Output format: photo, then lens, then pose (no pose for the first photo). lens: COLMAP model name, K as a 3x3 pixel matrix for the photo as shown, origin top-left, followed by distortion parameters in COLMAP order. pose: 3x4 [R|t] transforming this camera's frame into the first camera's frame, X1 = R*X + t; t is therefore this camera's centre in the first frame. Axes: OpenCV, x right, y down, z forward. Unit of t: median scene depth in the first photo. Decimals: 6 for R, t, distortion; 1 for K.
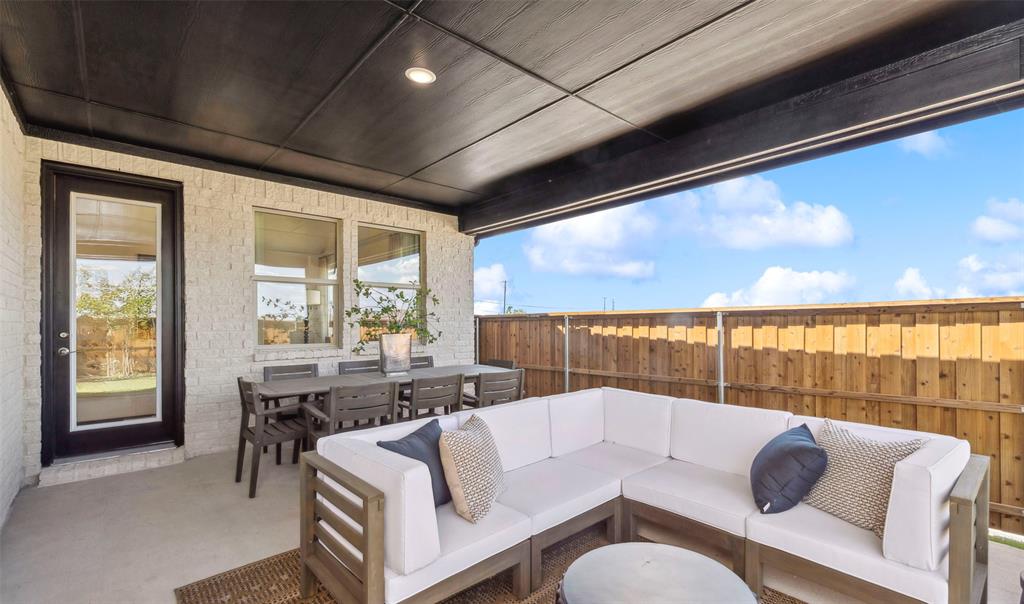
lens RADIAL K [[428.8, 0, 513.6], [0, 428.8, 319.1], [0, 0, 1]] dist [0.000570, 0.000033]
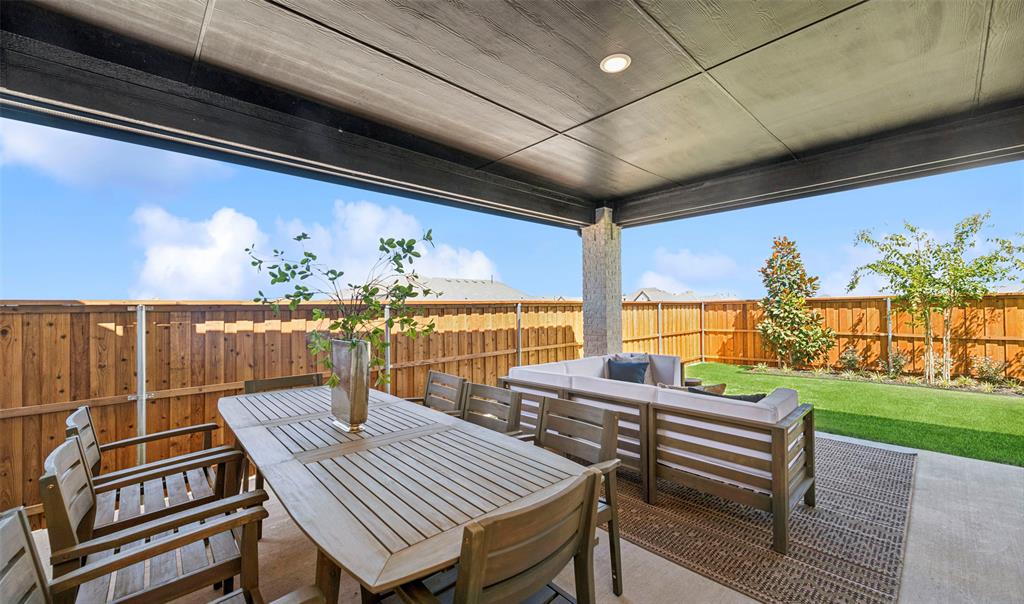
lens RADIAL K [[398.5, 0, 512.0], [0, 398.5, 302.0], [0, 0, 1]] dist [0.000249, -0.000020]
pose [[-0.014456, 0.025379, 0.999573, -0.617819], [0.006328, 0.999660, -0.025290, 0.005796], [-0.999875, 0.005959, -0.014612, 0.692067]]
